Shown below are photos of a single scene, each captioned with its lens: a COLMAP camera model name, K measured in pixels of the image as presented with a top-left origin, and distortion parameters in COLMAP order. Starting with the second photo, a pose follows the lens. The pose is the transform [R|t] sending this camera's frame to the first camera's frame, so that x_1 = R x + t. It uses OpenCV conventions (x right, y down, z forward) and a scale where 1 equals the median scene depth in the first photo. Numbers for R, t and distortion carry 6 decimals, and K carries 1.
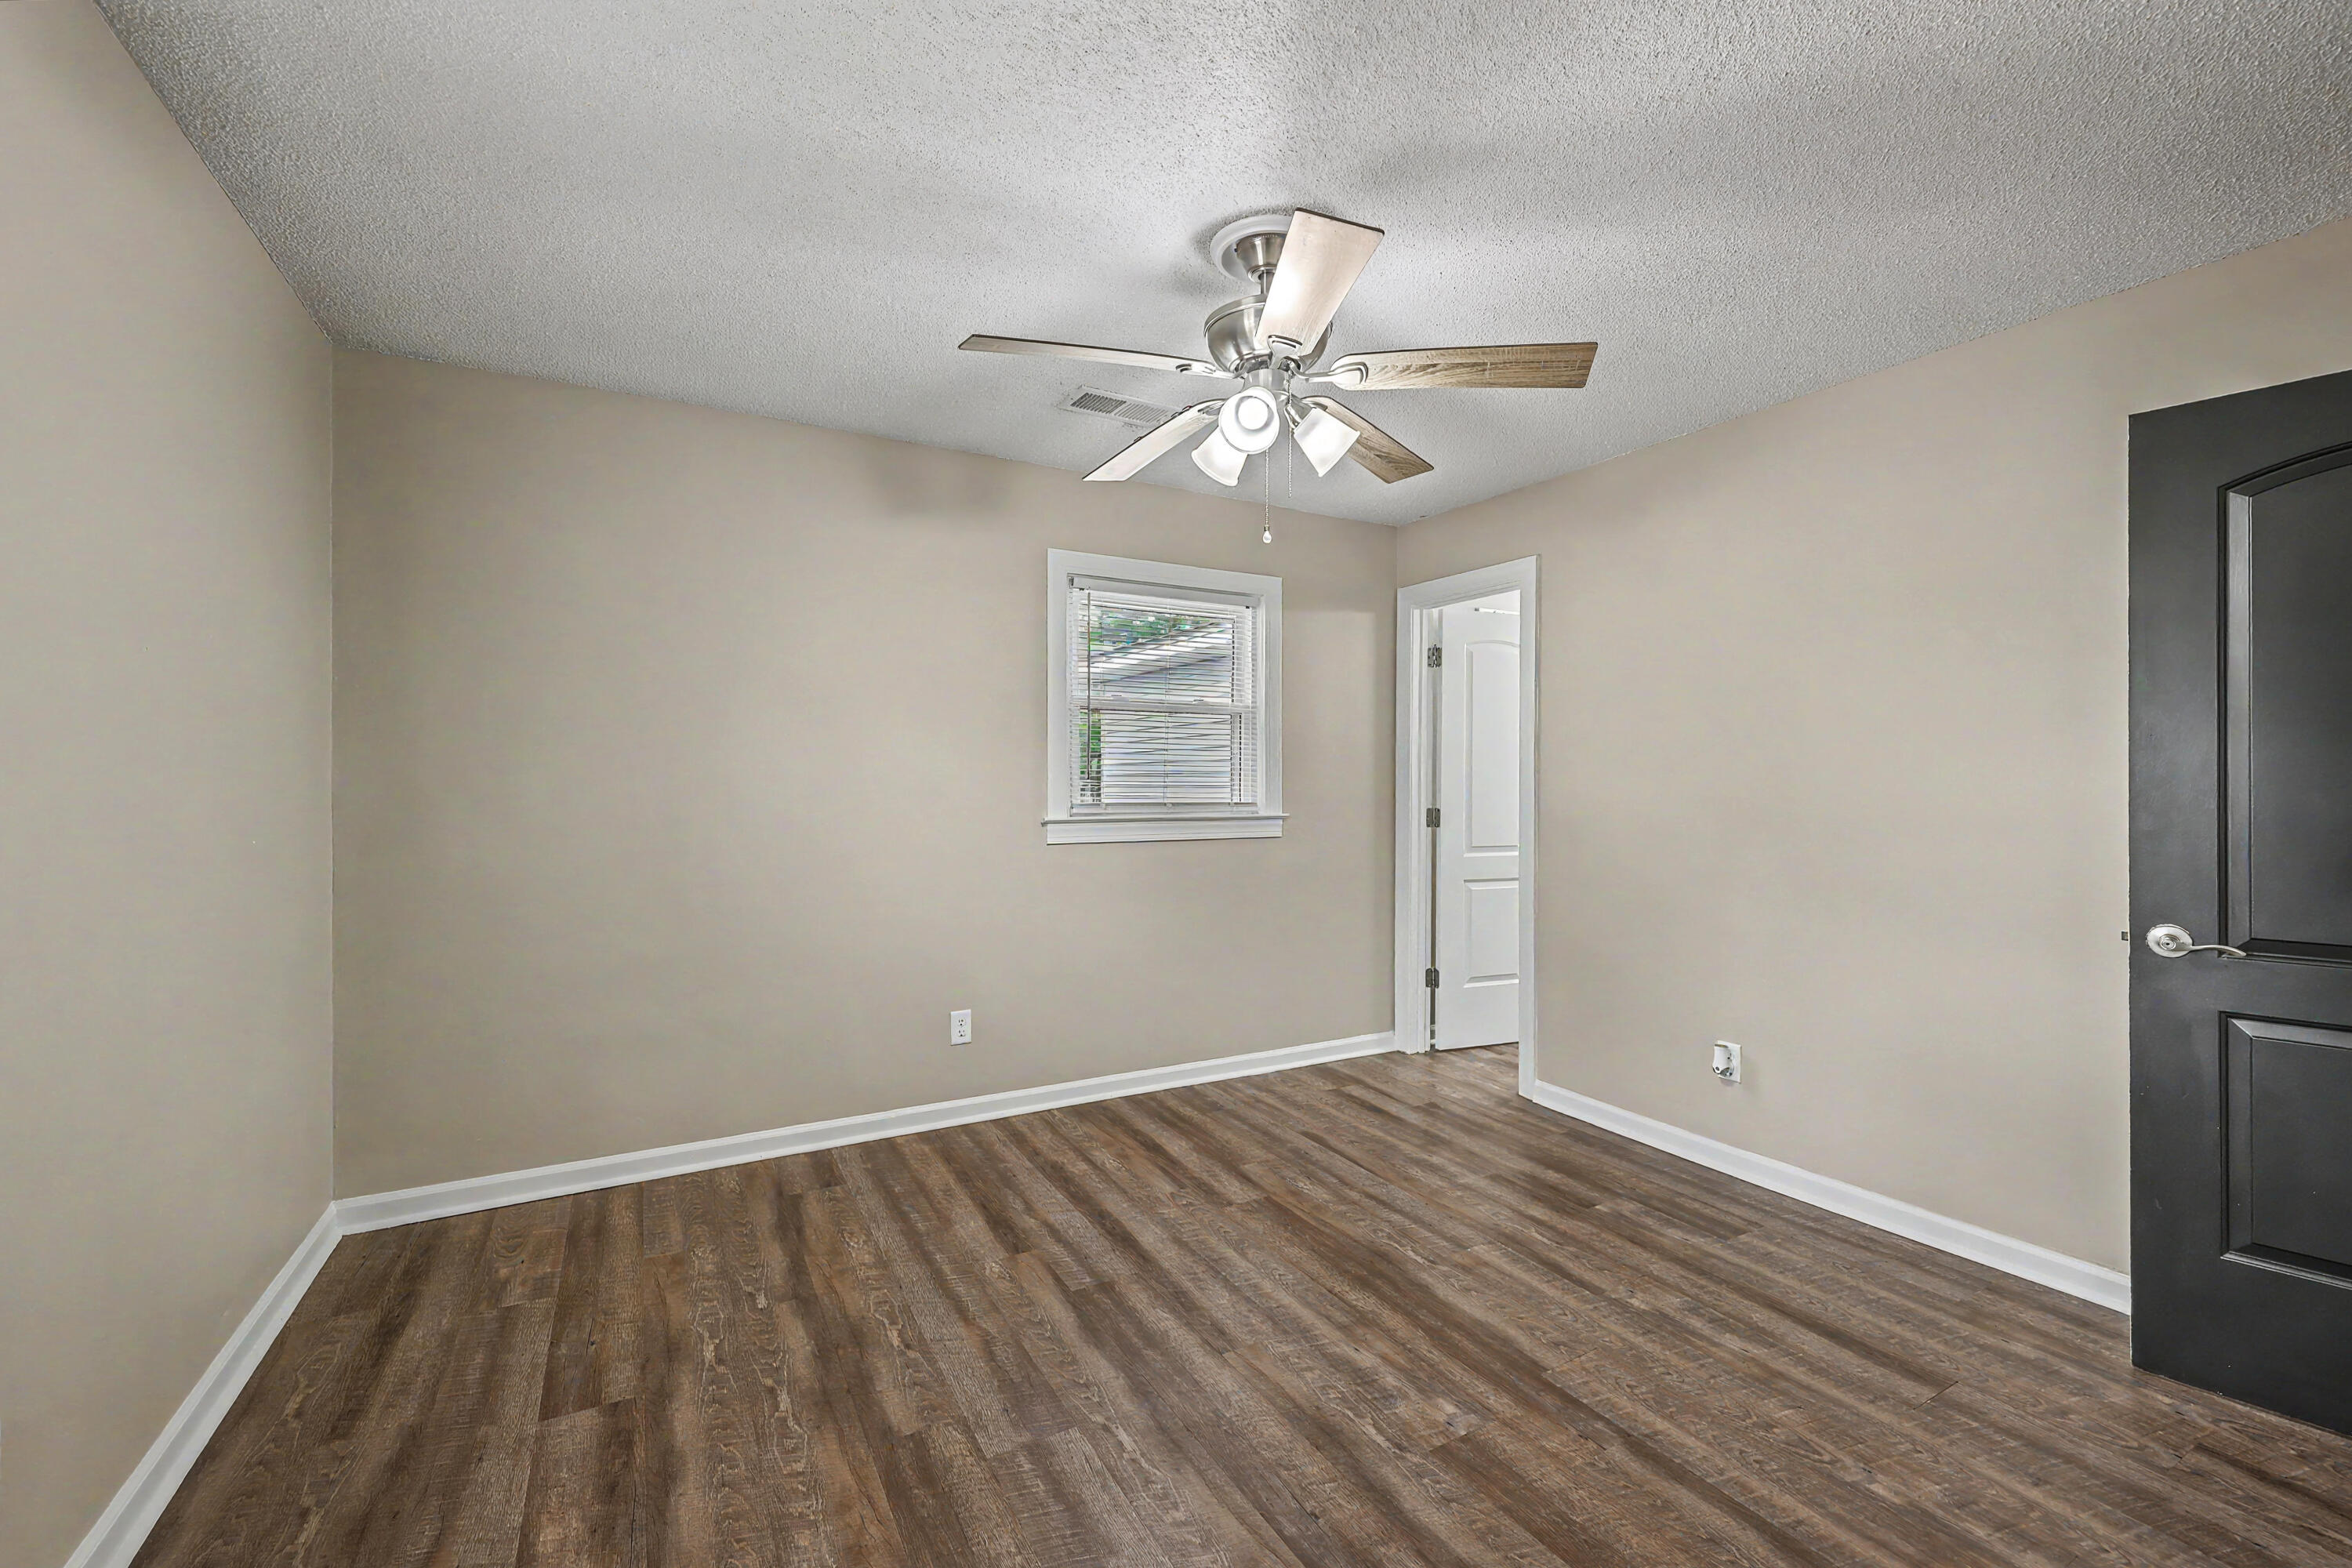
lens RADIAL K [[955.5, 0, 1175.5], [0, 955.5, 781.9], [0, 0, 1]] dist [-0.000639, 0.000058]
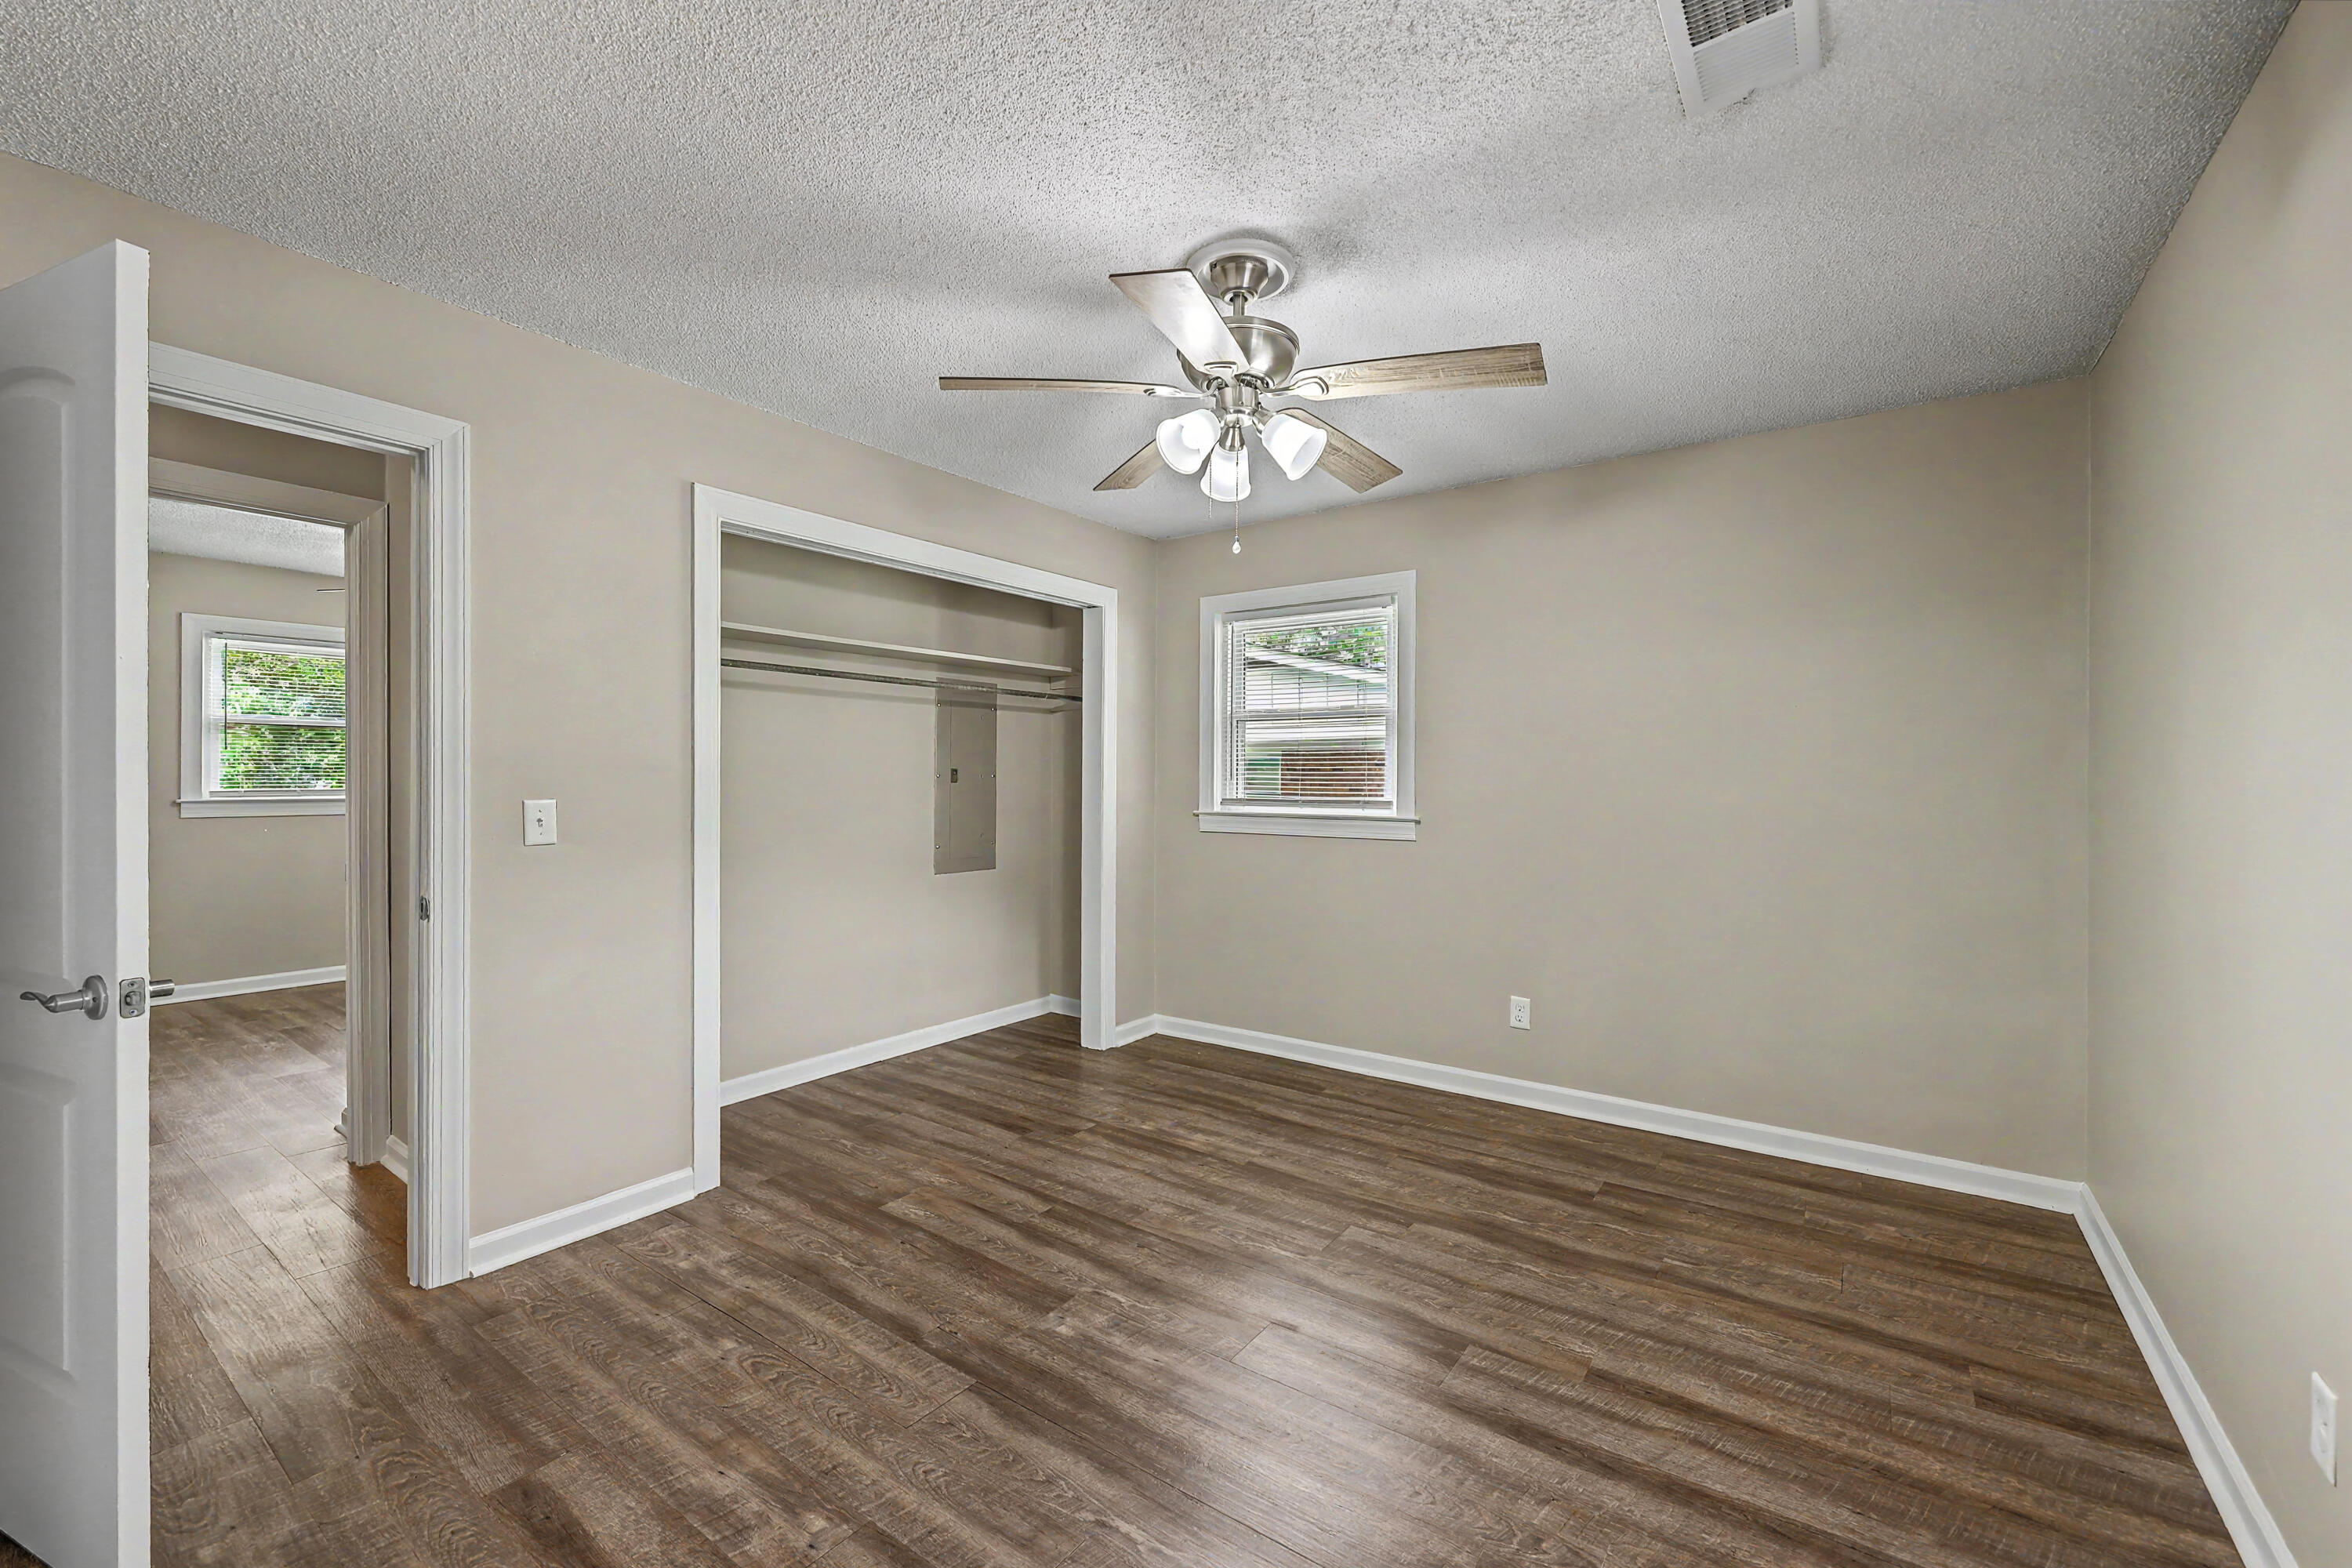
lens RADIAL K [[955.5, 0, 1175.4], [0, 955.5, 781.1], [0, 0, 1]] dist [-0.000639, 0.000058]
pose [[-0.906727, -0.002417, -0.421710, 0.581364], [-0.004126, 0.999987, 0.003142, -0.003311], [0.421697, 0.004589, -0.906725, 1.875154]]
